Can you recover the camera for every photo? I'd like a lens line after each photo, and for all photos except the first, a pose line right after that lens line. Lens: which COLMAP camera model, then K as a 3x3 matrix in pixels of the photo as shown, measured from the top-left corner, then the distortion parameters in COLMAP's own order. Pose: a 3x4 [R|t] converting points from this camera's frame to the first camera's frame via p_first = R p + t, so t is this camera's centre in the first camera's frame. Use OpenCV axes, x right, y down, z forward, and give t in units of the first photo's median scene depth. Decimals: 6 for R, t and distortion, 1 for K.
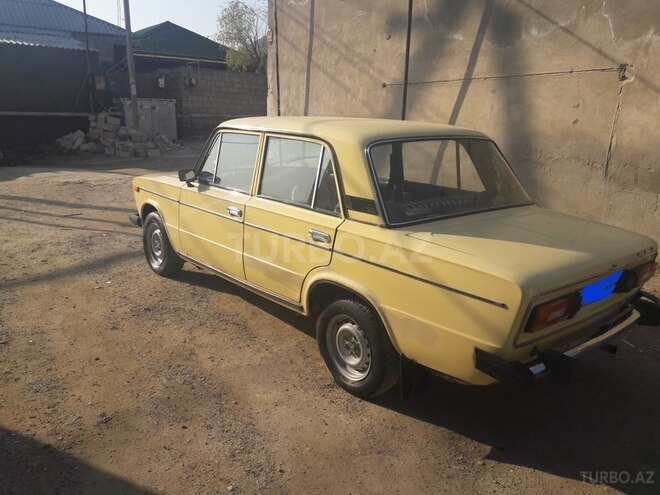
lens RADIAL K [[552.1, 0, 330.0], [0, 552.1, 247.5], [0, 0, 1]] dist [0.033372, -0.053387]
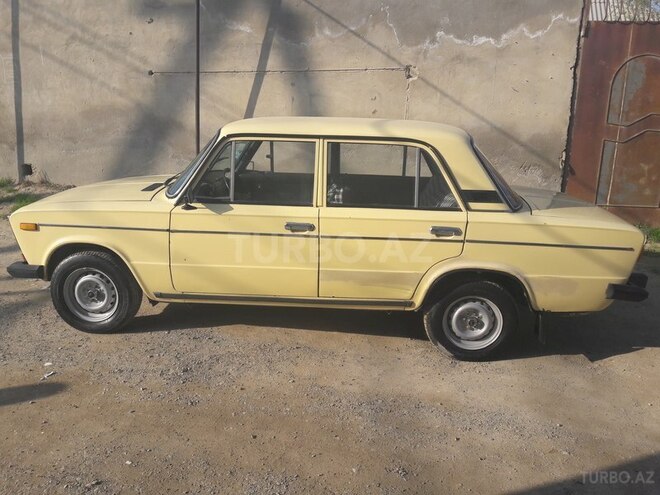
lens RADIAL K [[539.7, 0, 331.9], [0, 539.7, 264.2], [0, 0, 1]] dist [-0.001230, -0.010873]
pose [[0.695560, -0.220244, 0.683877, -0.539893], [0.174115, 0.975154, 0.136961, -0.083646], [-0.697051, 0.023808, 0.716626, 0.238782]]
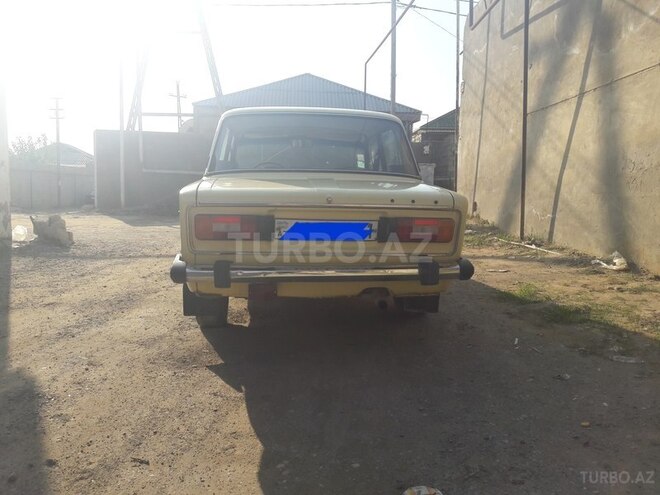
lens RADIAL K [[552.1, 0, 330.0], [0, 552.1, 247.5], [0, 0, 1]] dist [0.033372, -0.053387]
pose [[0.820226, 0.054264, -0.569459, 0.549633], [-0.139177, 0.984508, -0.106650, 0.116828], [0.554850, 0.166733, 0.815072, 0.105260]]
